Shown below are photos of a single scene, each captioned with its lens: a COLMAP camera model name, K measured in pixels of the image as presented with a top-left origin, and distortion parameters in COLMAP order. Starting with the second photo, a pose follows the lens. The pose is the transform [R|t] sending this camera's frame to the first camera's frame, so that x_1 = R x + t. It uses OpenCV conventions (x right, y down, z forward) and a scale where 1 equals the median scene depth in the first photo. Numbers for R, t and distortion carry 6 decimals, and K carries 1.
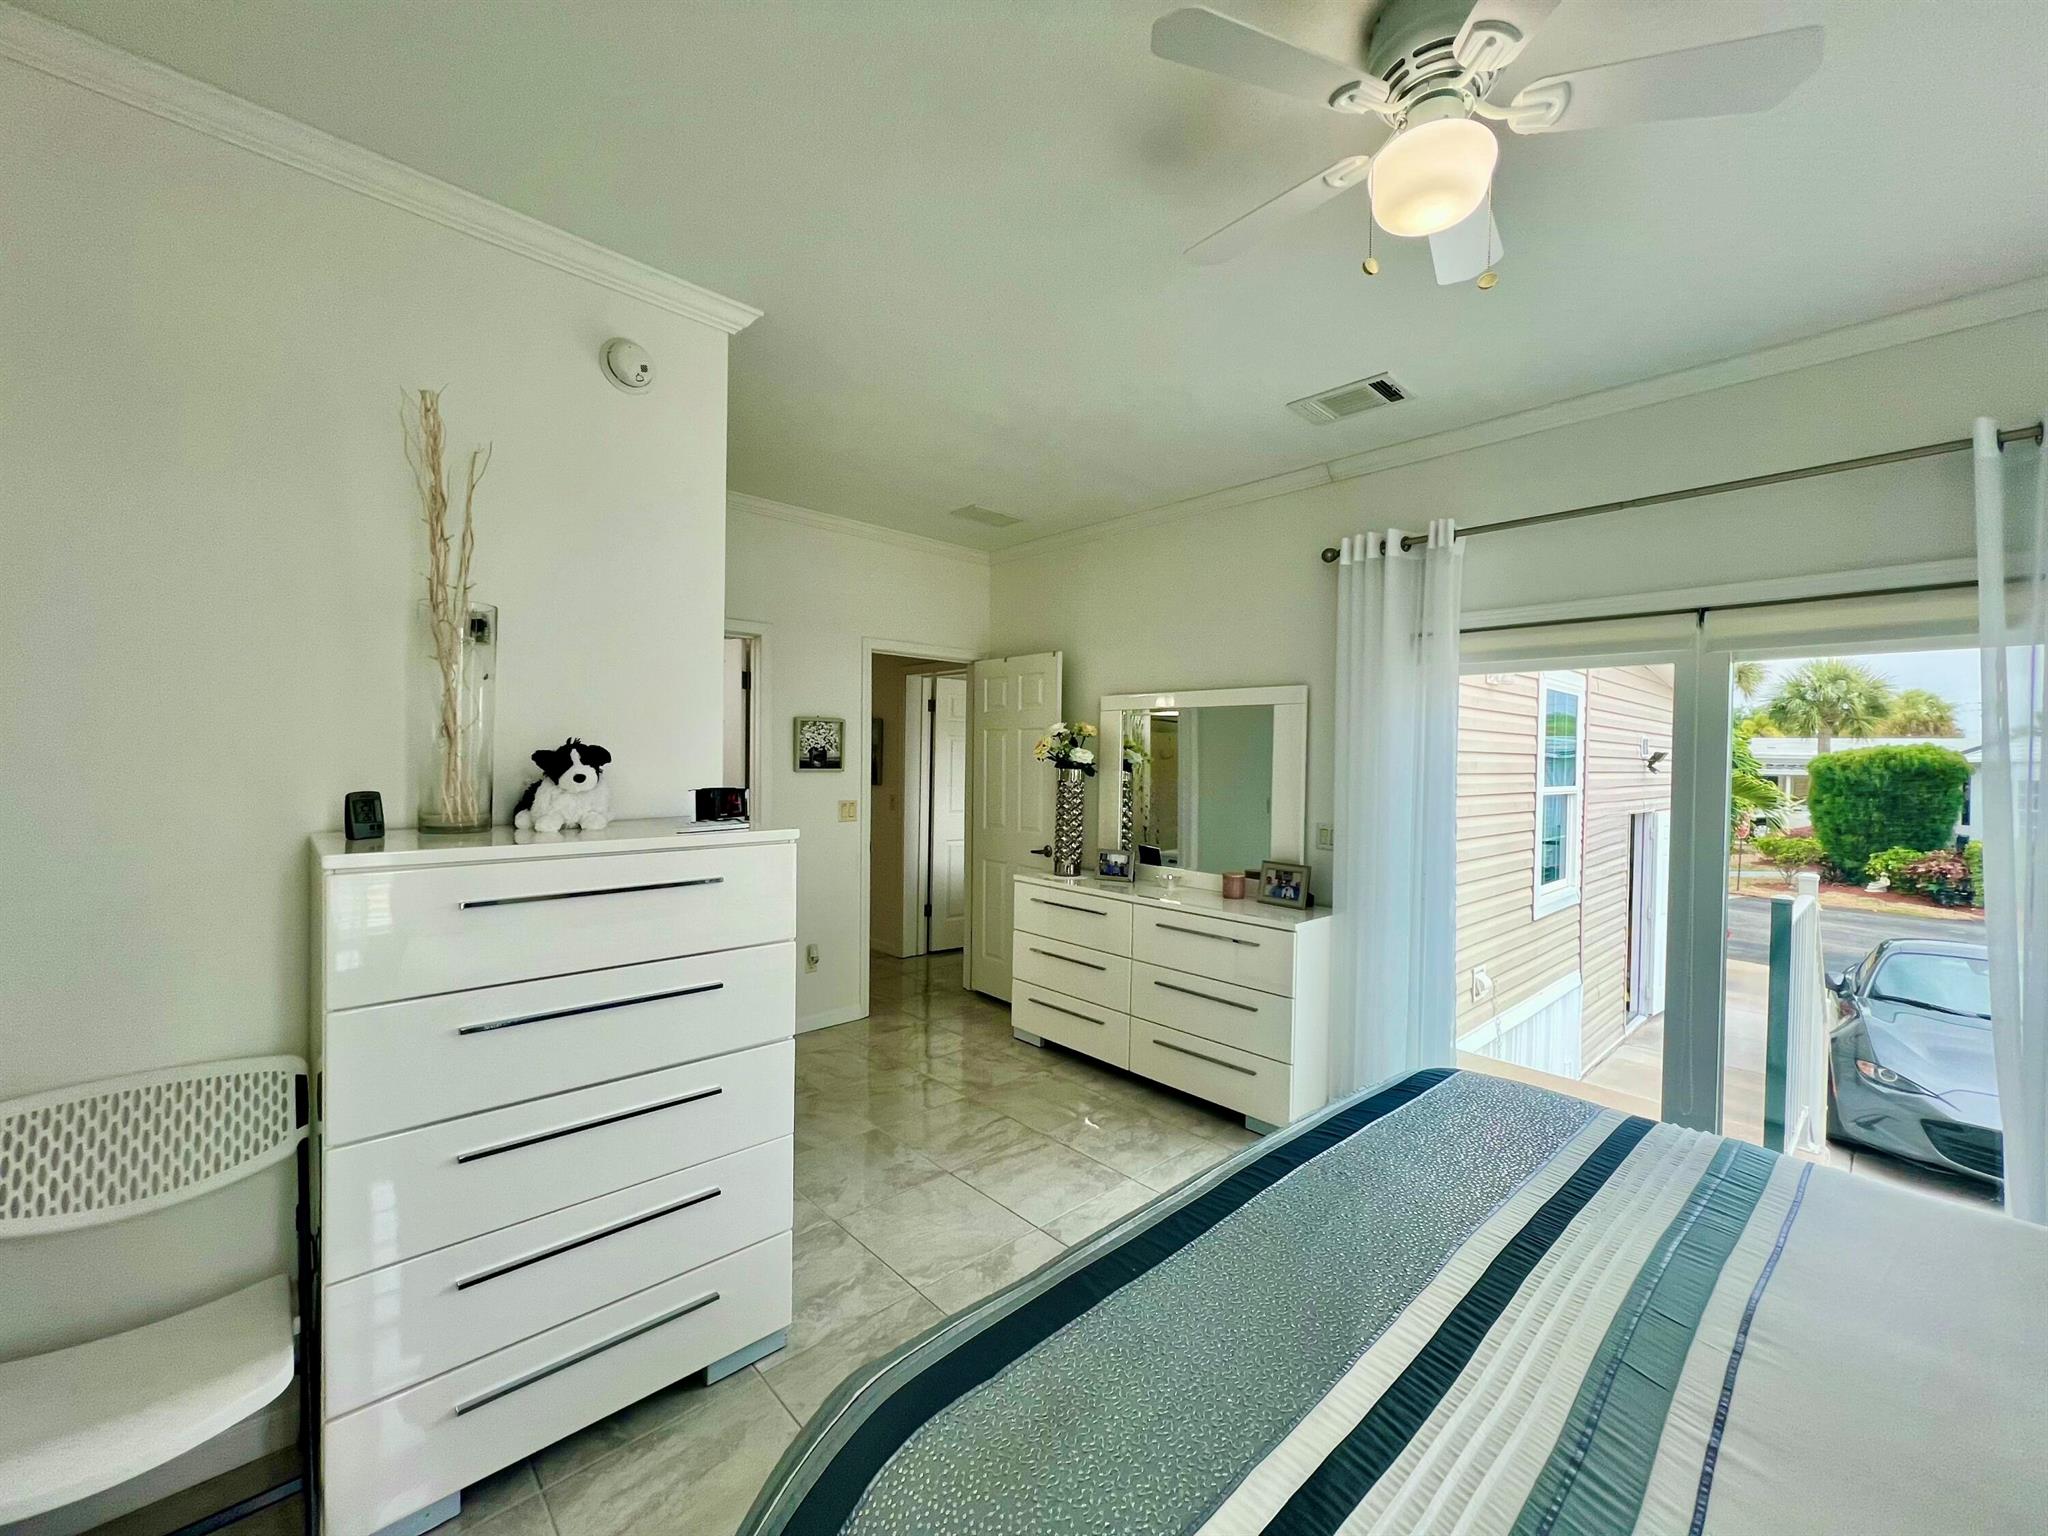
lens RADIAL K [[815.8, 0, 1021.7], [0, 815.8, 770.2], [0, 0, 1]] dist [-0.000448, 0.000369]
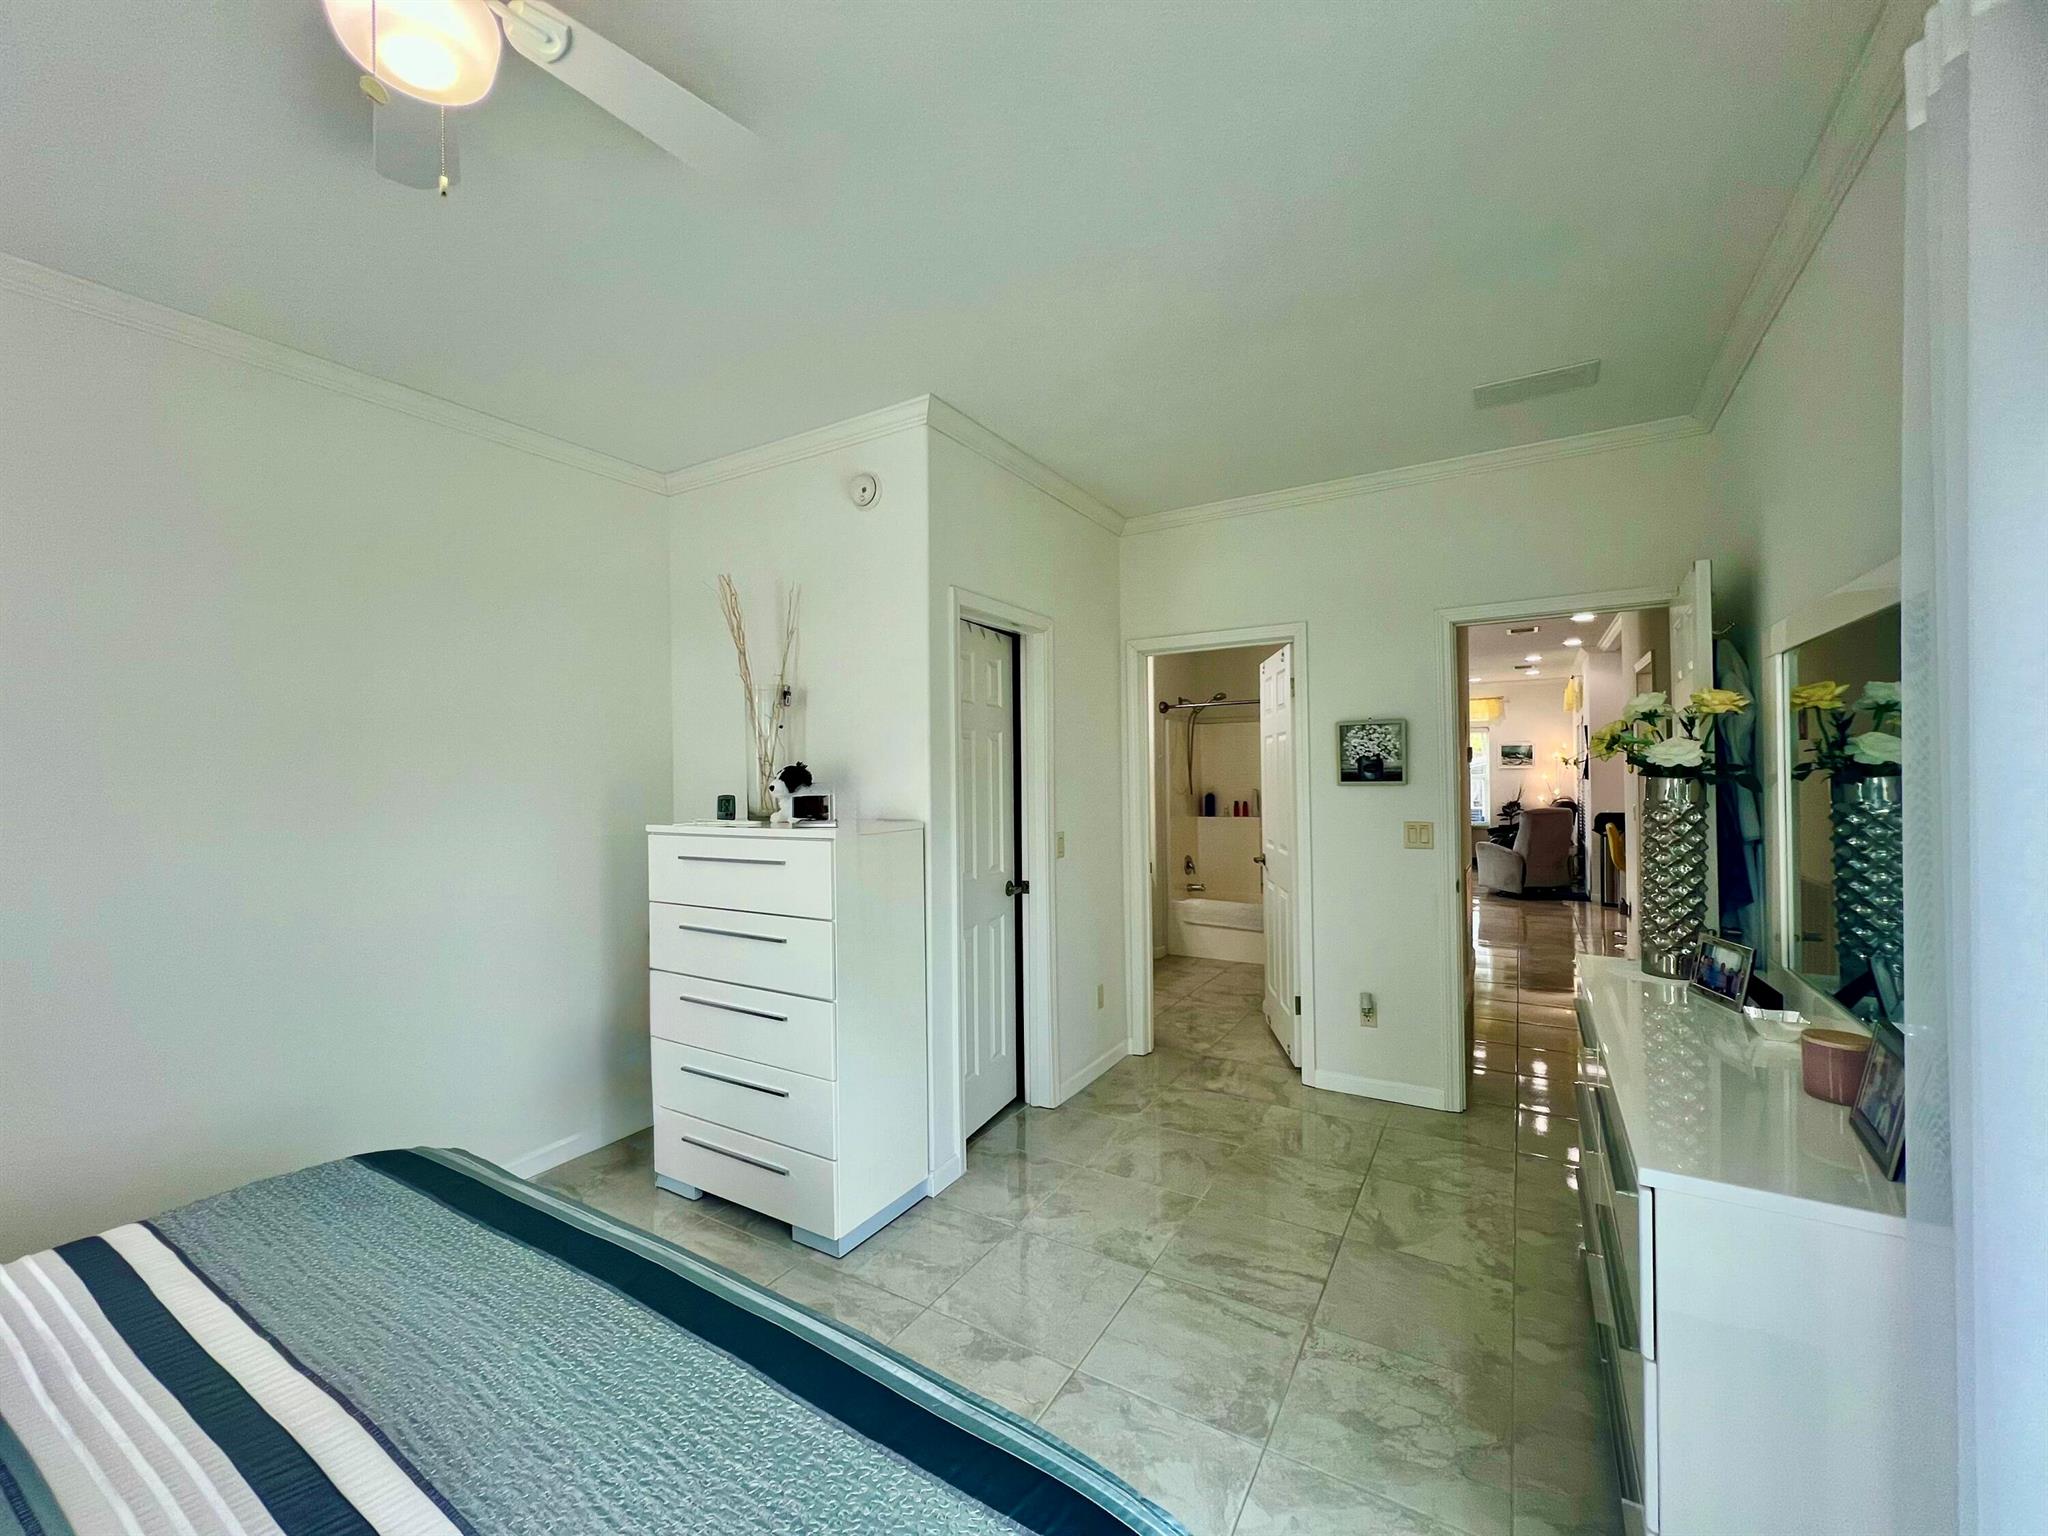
lens RADIAL K [[815.8, 0, 1022.2], [0, 815.8, 769.9], [0, 0, 1]] dist [-0.000448, 0.000369]
pose [[0.278733, -0.023070, -0.960091, 0.476368], [0.001826, 0.999722, -0.023492, 0.005486], [0.960367, 0.004795, 0.278698, 0.455656]]
